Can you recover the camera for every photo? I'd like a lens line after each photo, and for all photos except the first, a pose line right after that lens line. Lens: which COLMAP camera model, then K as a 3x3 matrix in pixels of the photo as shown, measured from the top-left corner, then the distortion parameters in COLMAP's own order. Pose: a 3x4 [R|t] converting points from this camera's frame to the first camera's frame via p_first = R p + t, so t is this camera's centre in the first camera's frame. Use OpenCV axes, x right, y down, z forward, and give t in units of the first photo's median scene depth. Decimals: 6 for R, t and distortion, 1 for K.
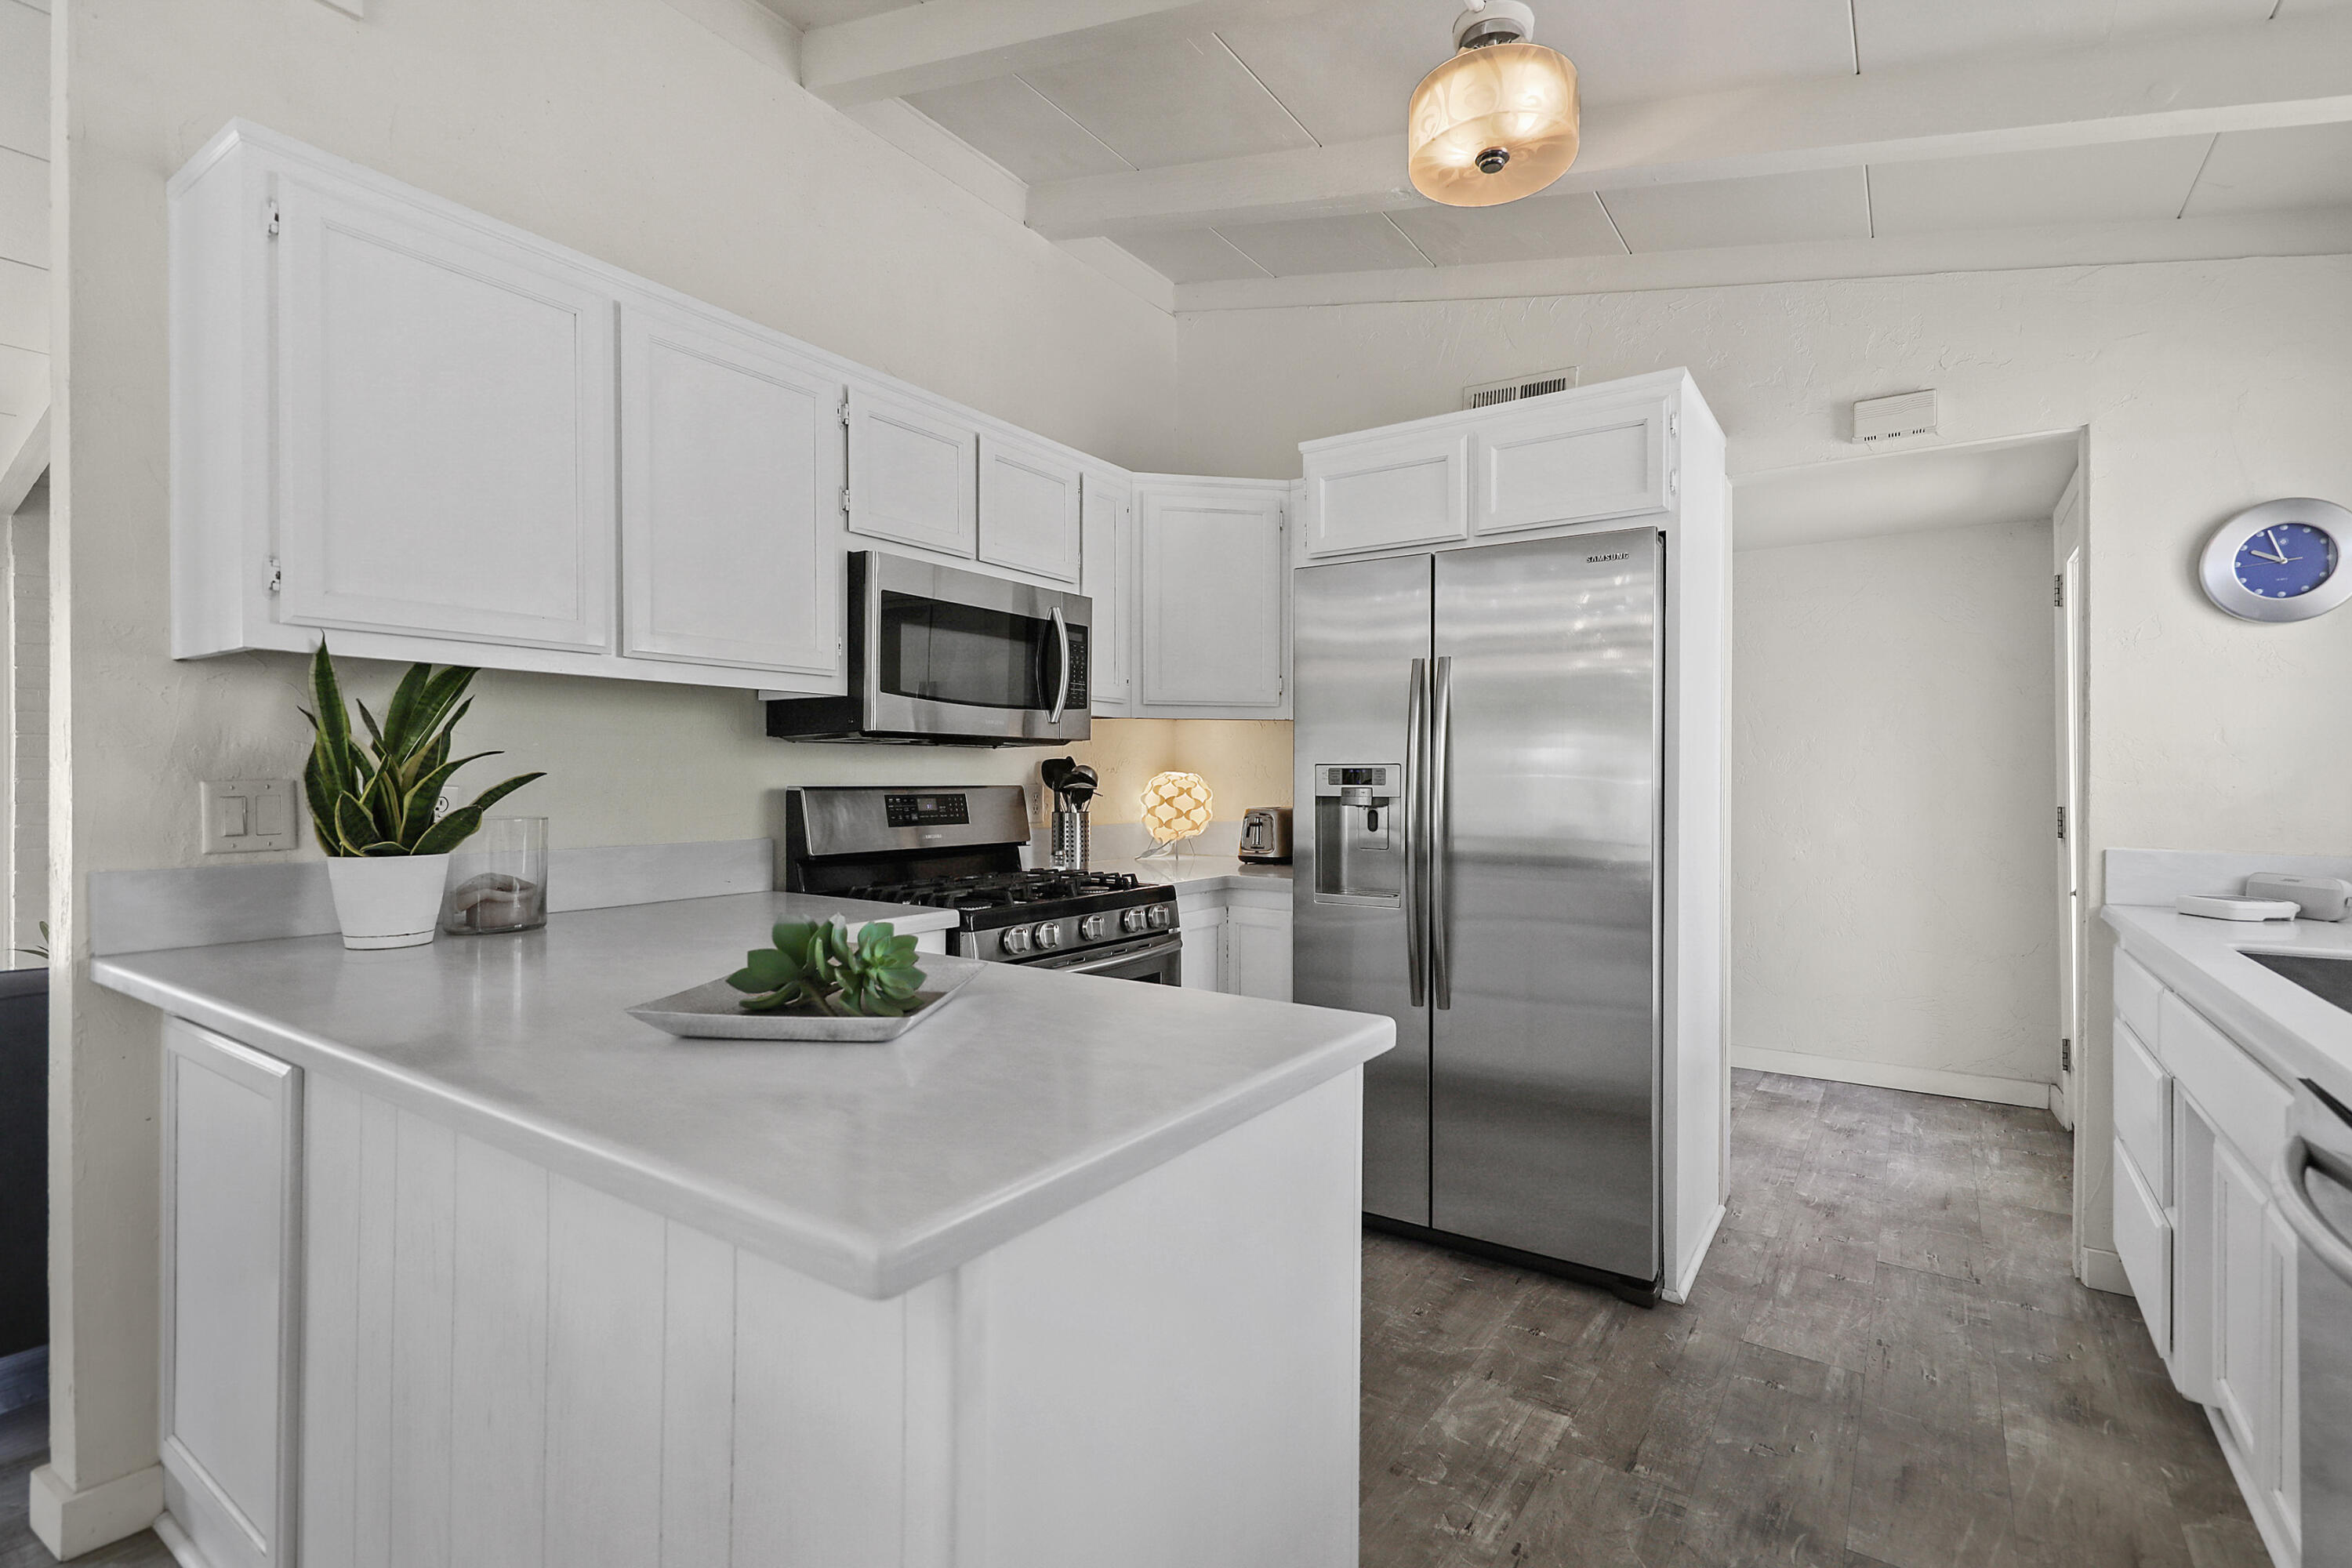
lens RADIAL K [[1068.1, 0, 1176.3], [0, 1068.1, 784.2], [0, 0, 1]] dist [0.001180, -0.000025]
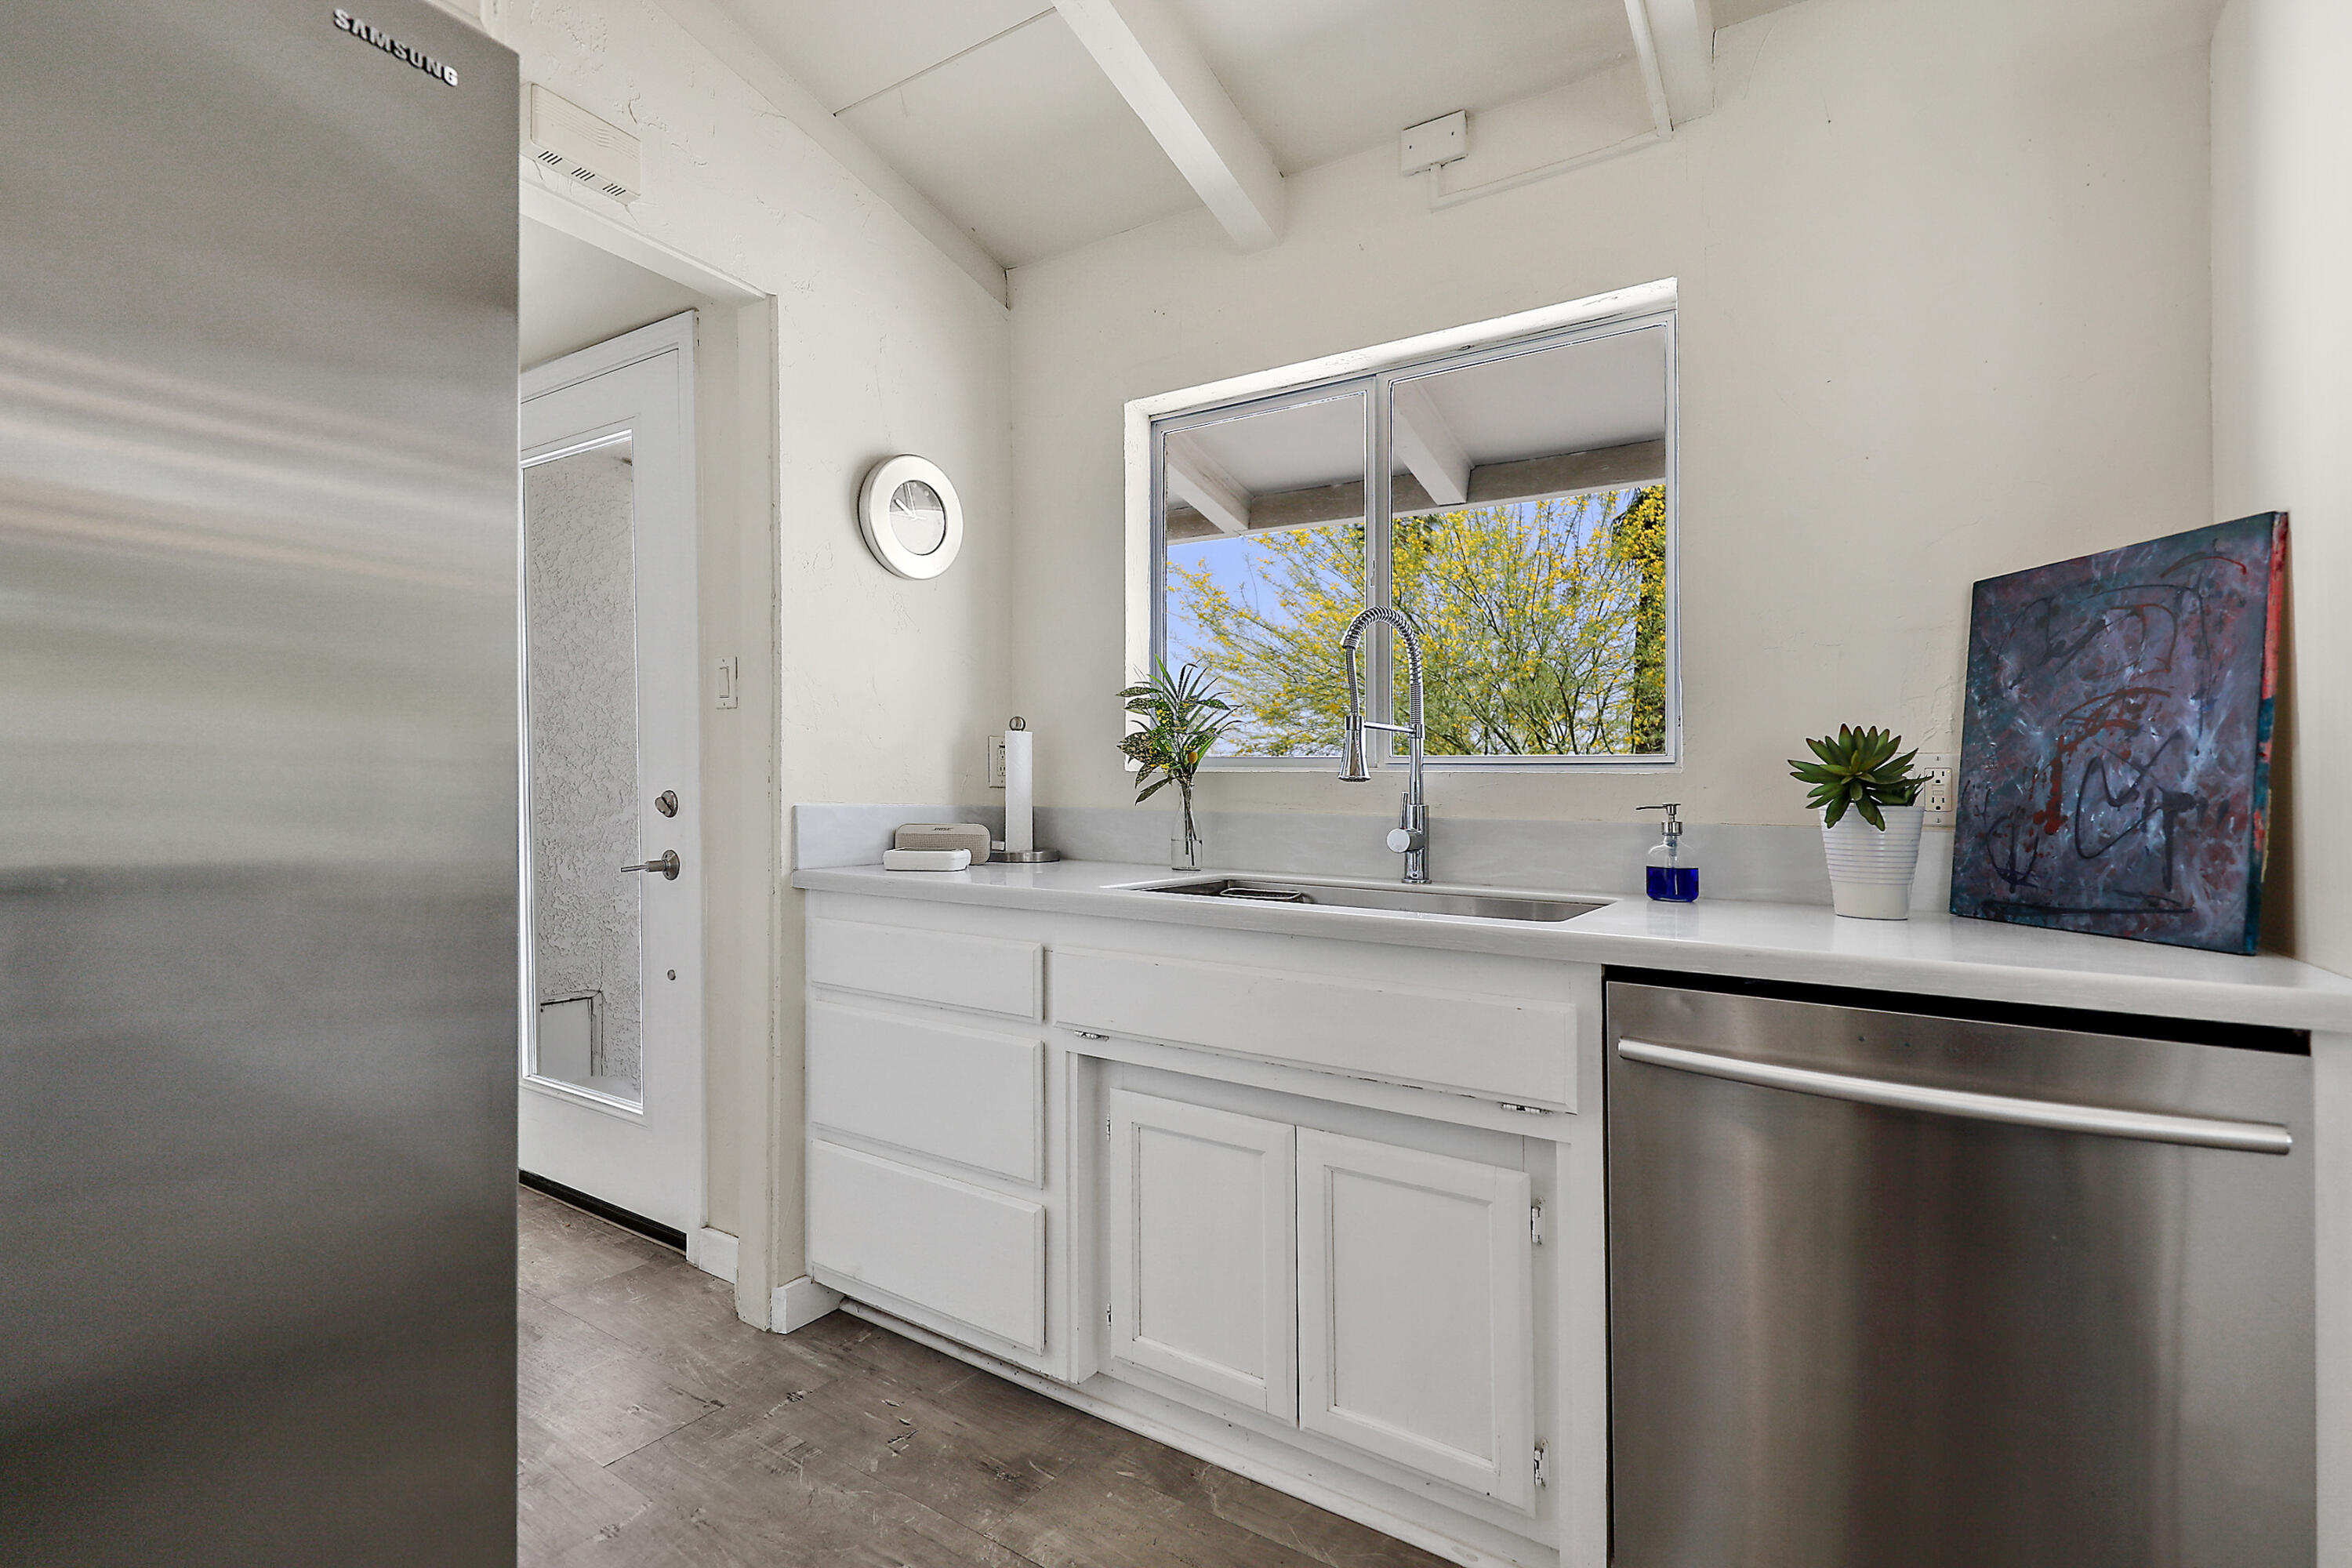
lens RADIAL K [[1068.1, 0, 1175.9], [0, 1068.1, 790.1], [0, 0, 1]] dist [0.001180, -0.000025]
pose [[-0.041734, 0.000514, 0.999129, 0.013294], [-0.012344, 0.999923, -0.001030, 0.049671], [-0.999052, -0.012376, -0.041725, 0.788517]]
